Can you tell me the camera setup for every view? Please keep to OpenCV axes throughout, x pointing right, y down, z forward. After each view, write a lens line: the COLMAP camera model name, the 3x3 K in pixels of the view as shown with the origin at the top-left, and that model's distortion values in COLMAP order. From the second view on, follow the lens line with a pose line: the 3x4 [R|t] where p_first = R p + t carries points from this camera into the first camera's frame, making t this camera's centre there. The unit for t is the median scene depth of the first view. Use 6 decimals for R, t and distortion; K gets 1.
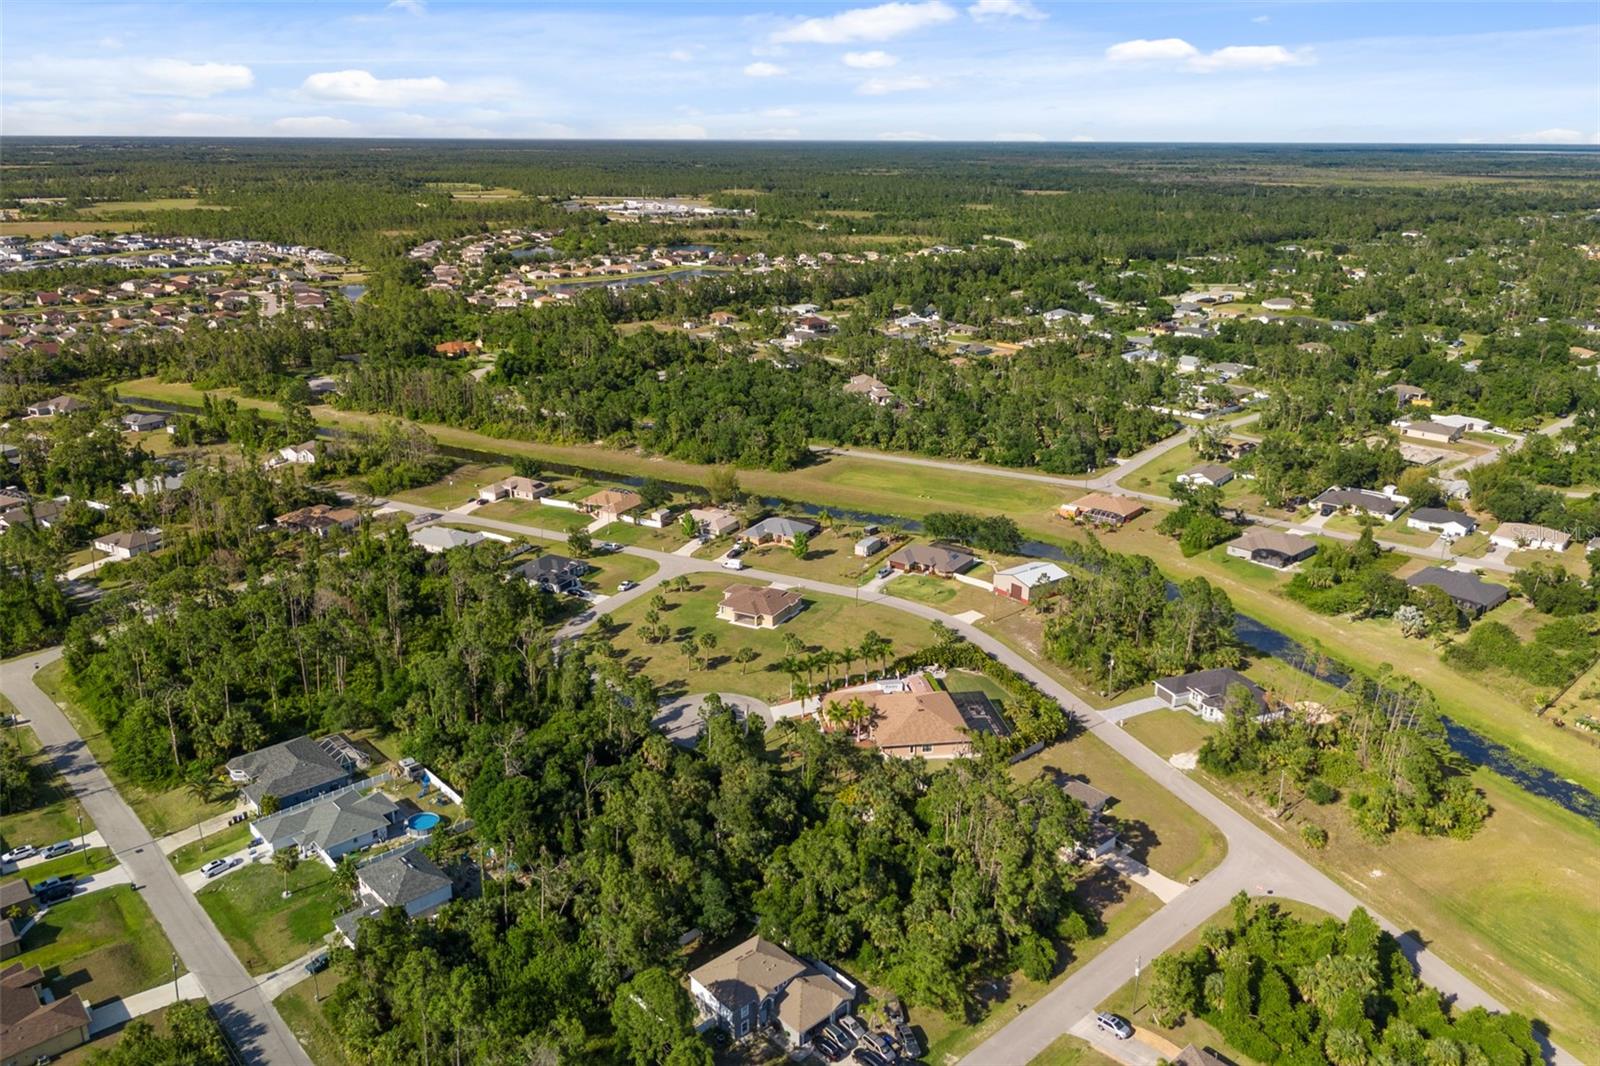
lens RADIAL K [[1178.6, 0, 800.0], [0, 1178.6, 533.0], [0, 0, 1]] dist [0.066288, -0.064175]
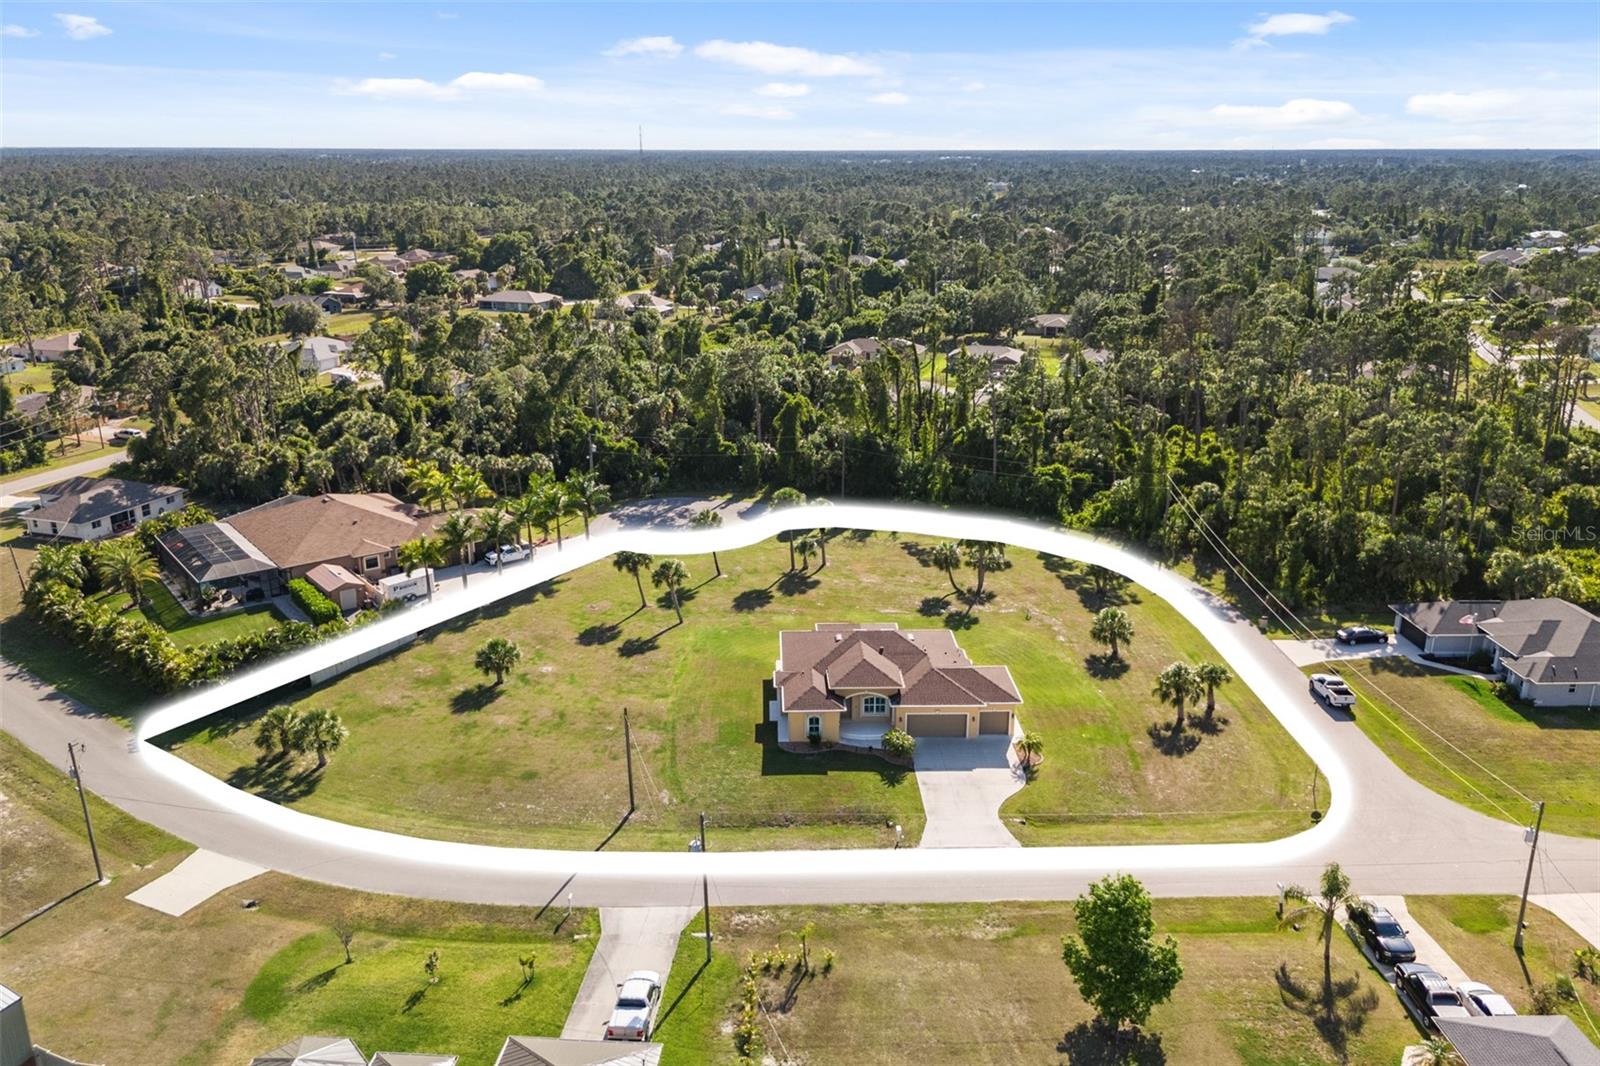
lens RADIAL K [[1201.8, 0, 800.0], [0, 1201.8, 533.0], [0, 0, 1]] dist [0.072718, -0.088885]
pose [[-0.871478, 0.144818, -0.468565, 0.124008], [-0.160091, 0.819073, 0.550899, -0.141645], [0.463569, 0.555110, -0.690621, 1.052934]]
